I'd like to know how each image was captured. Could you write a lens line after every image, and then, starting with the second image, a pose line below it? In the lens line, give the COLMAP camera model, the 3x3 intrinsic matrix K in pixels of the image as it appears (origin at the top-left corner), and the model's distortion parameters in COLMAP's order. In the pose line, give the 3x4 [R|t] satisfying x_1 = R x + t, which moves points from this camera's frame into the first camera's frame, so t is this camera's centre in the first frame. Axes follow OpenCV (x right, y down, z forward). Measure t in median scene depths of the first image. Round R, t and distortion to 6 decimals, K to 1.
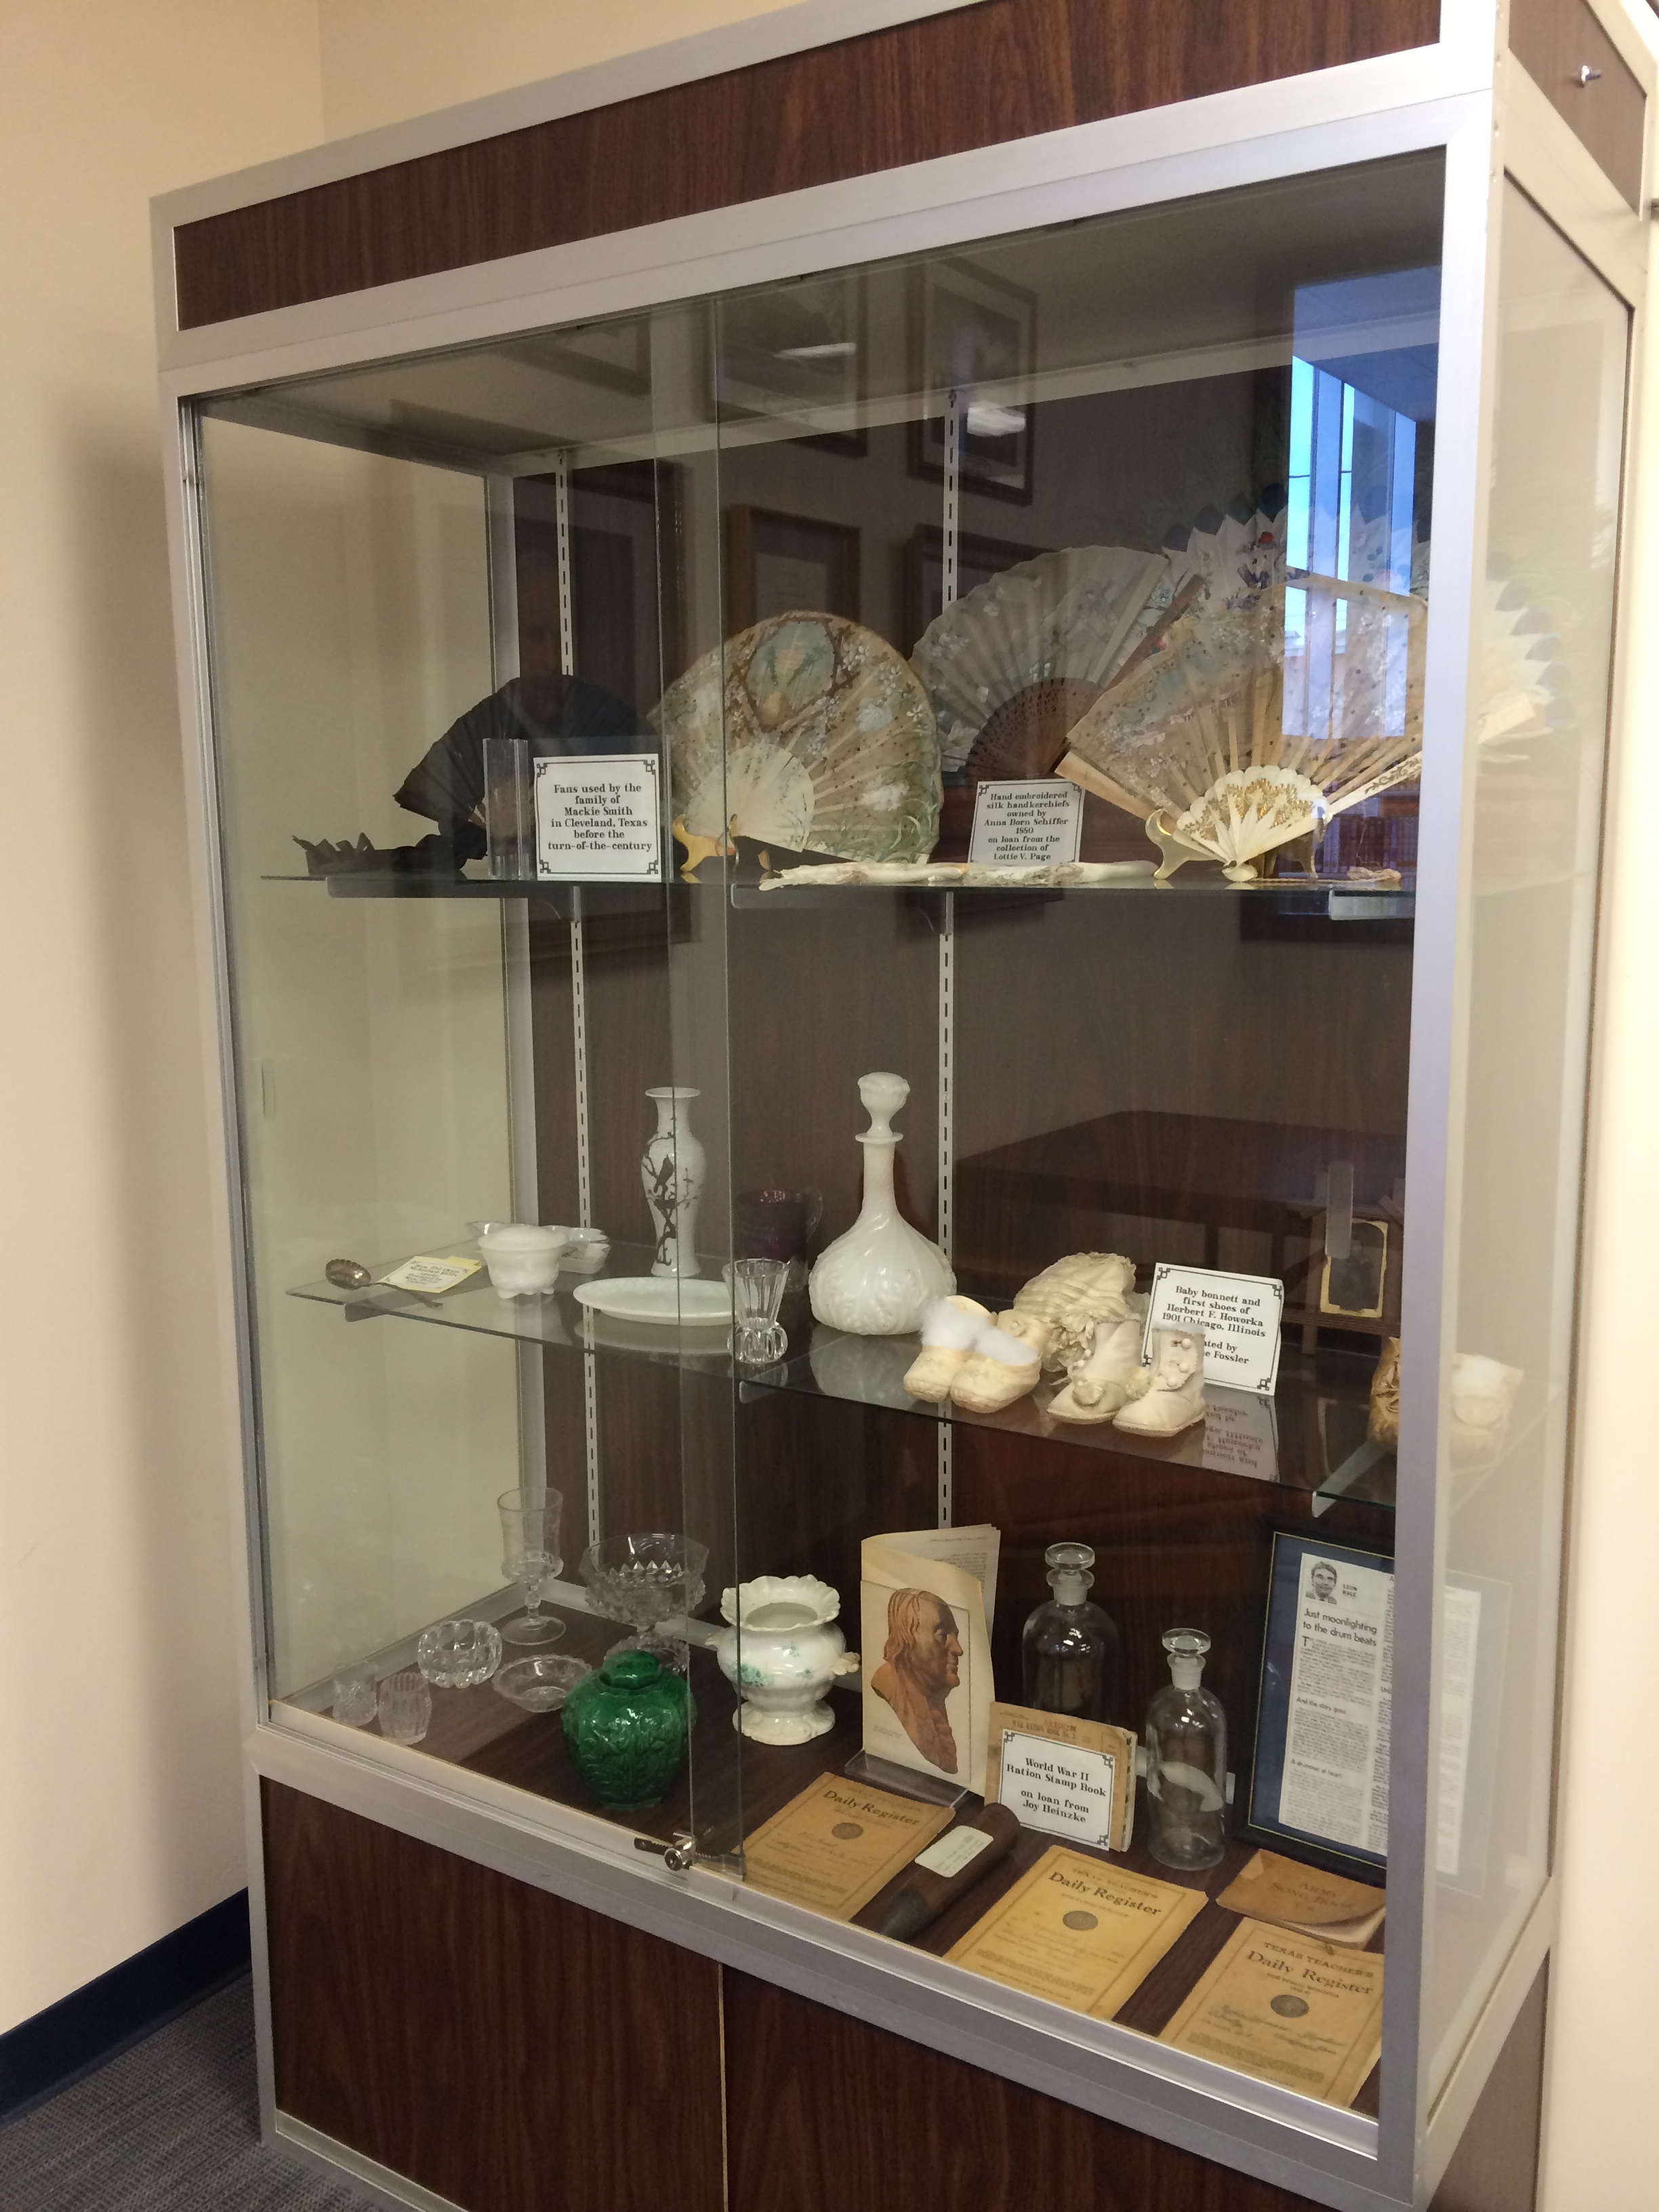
lens RADIAL K [[1891.5, 0, 829.1], [0, 1891.5, 1104.6], [0, 0, 1]] dist [0.050325, -0.000703]
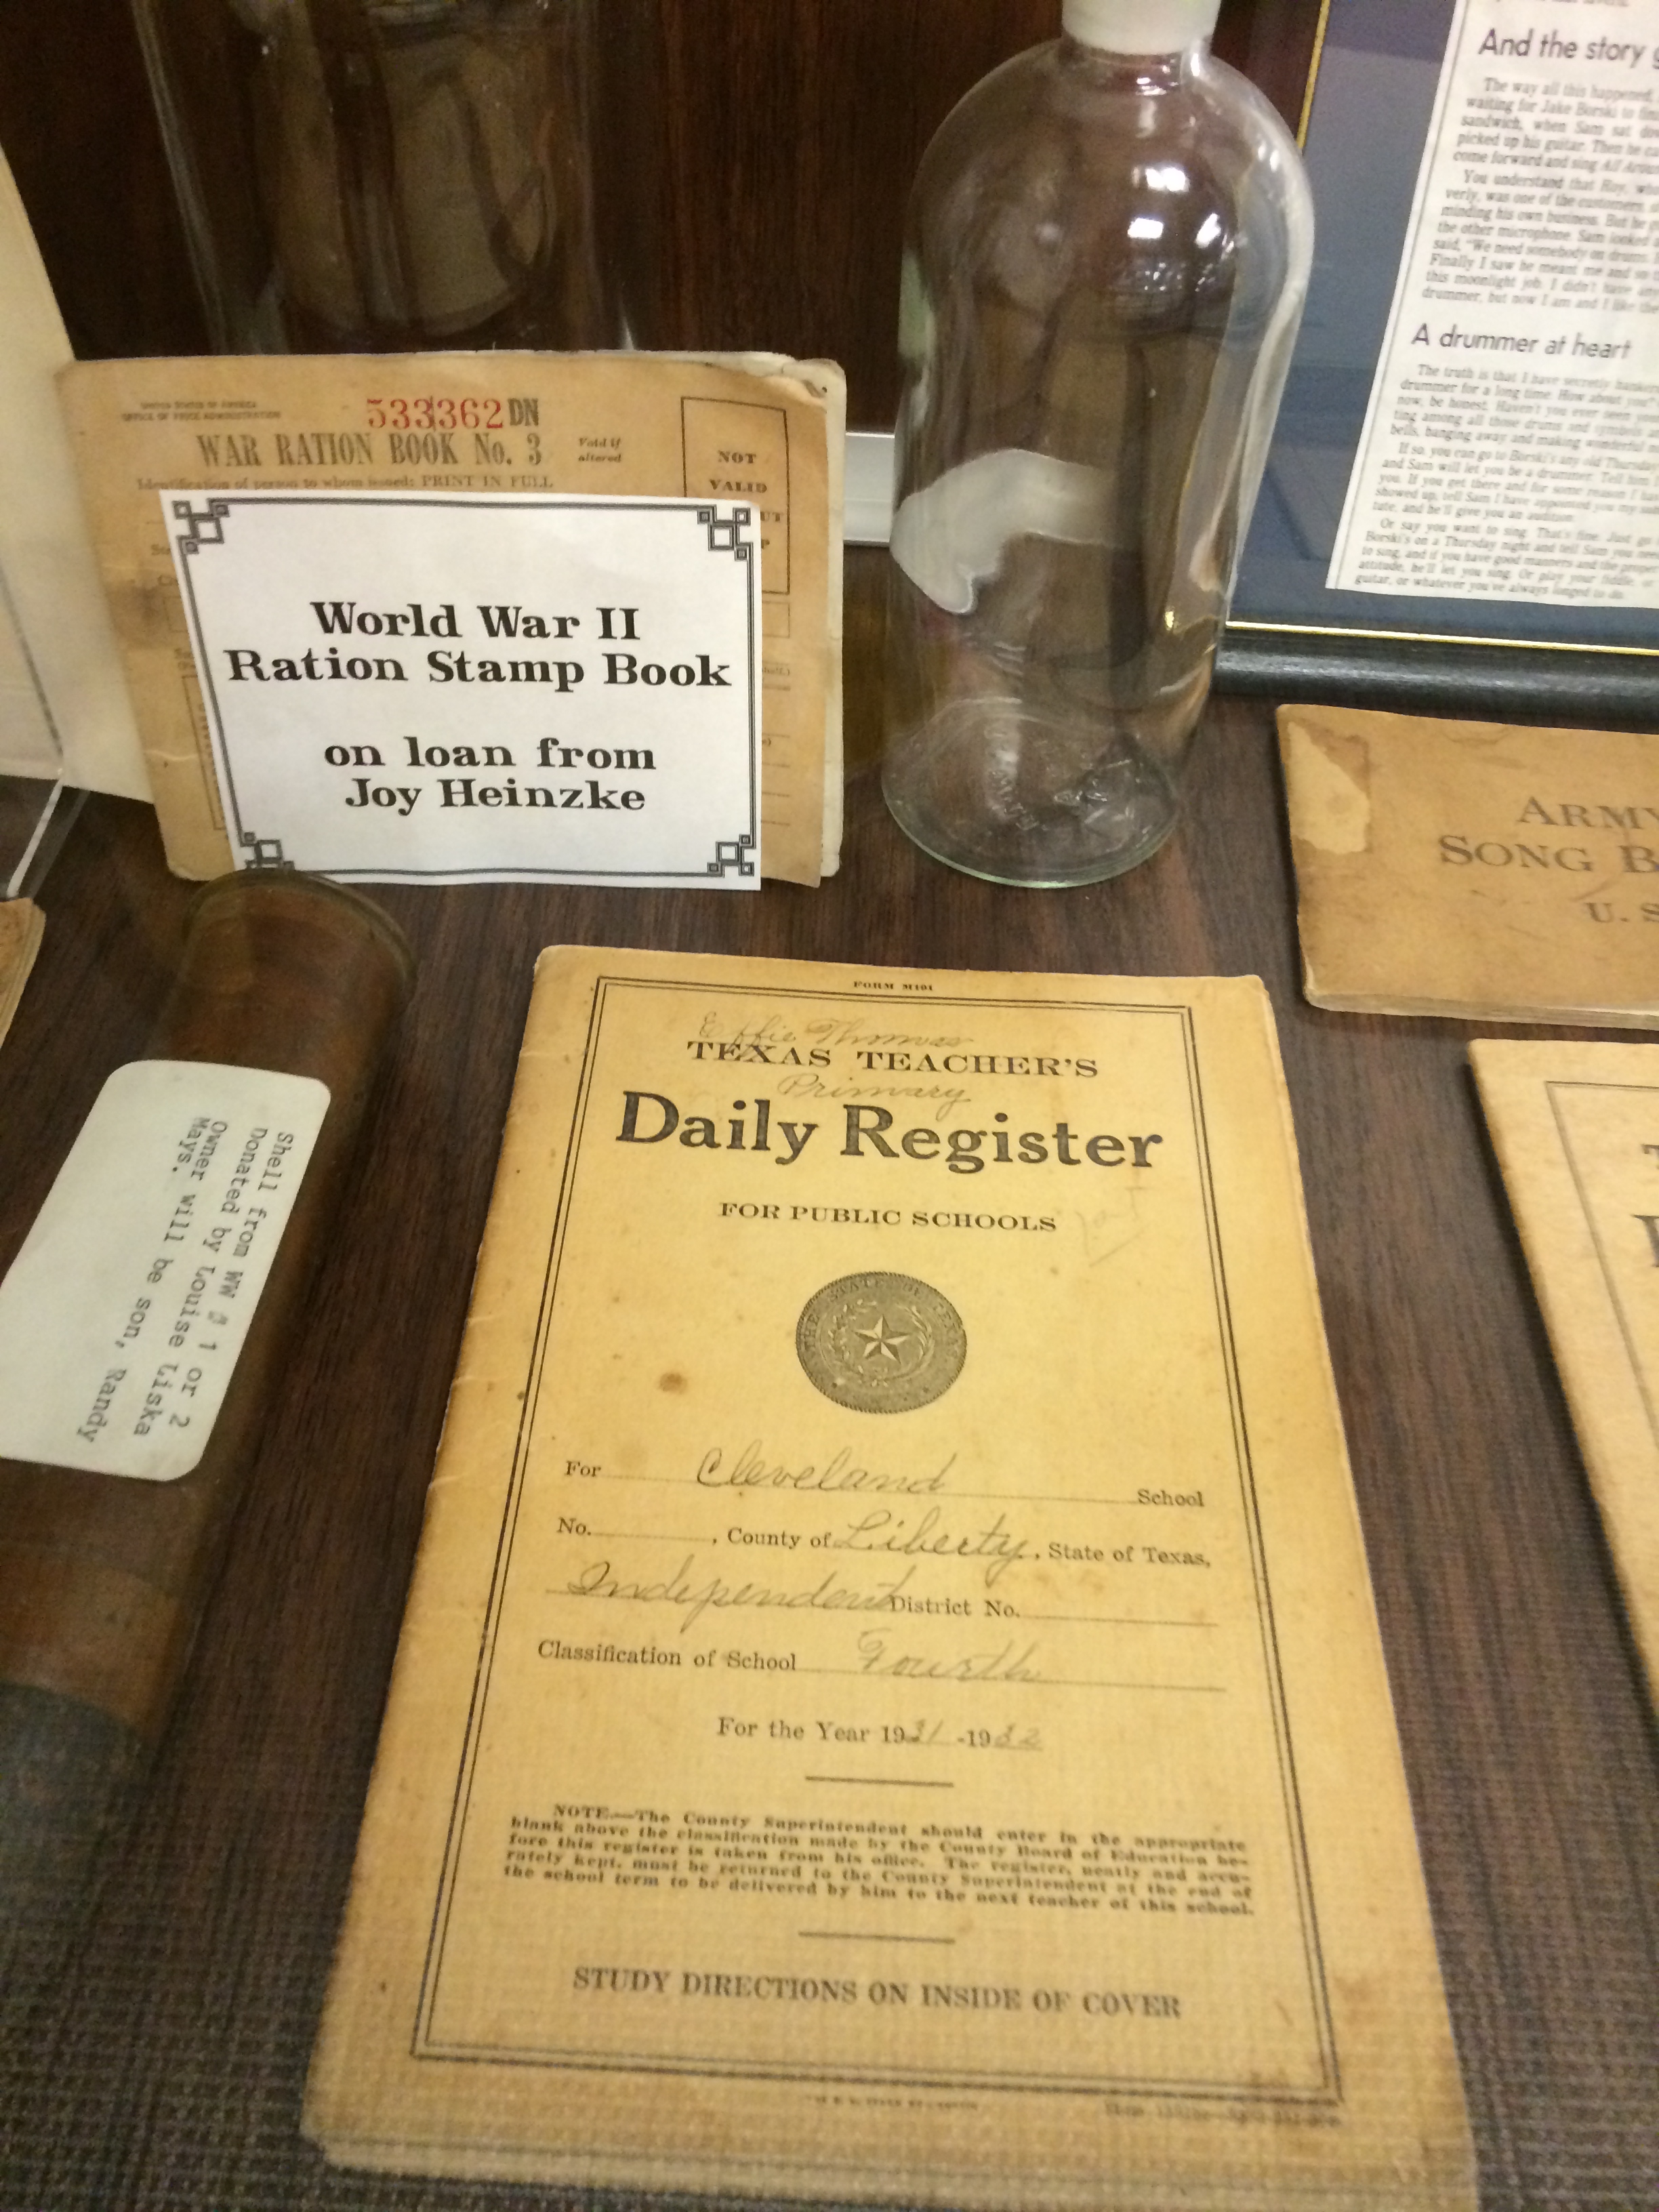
lens RADIAL K [[1891.5, 0, 832.1], [0, 1891.5, 1101.9], [0, 0, 1]] dist [0.050325, -0.000703]
pose [[0.857561, -0.355805, 0.371472, 0.057130], [0.036463, 0.762404, 0.646073, 0.258877], [-0.513088, -0.540502, 0.666782, 0.822625]]
